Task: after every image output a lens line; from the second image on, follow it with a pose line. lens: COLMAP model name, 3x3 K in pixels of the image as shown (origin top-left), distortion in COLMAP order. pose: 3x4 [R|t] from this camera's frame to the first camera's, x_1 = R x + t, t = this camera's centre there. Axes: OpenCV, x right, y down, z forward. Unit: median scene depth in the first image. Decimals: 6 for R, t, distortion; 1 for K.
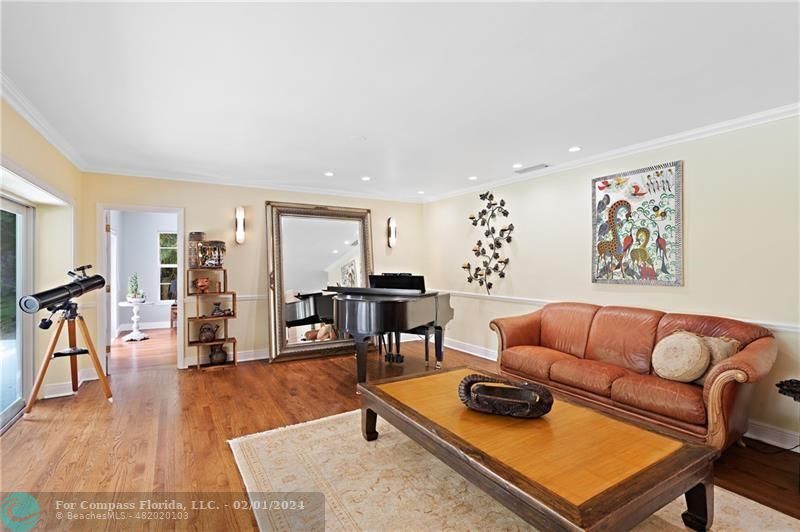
lens RADIAL K [[369.0, 0, 402.7], [0, 369.0, 271.0], [0, 0, 1]] dist [-0.002401, -0.000184]
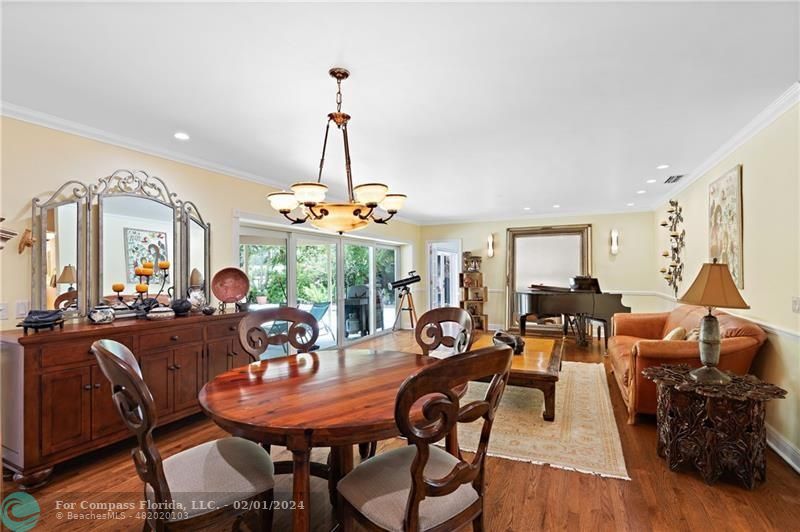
lens RADIAL K [[369.0, 0, 402.7], [0, 369.0, 271.0], [0, 0, 1]] dist [-0.002401, -0.000184]
pose [[0.550047, -0.004644, -0.835121, 0.936745], [-0.008196, 0.999906, -0.010959, 0.009357], [0.835094, 0.012873, 0.549957, -0.284936]]
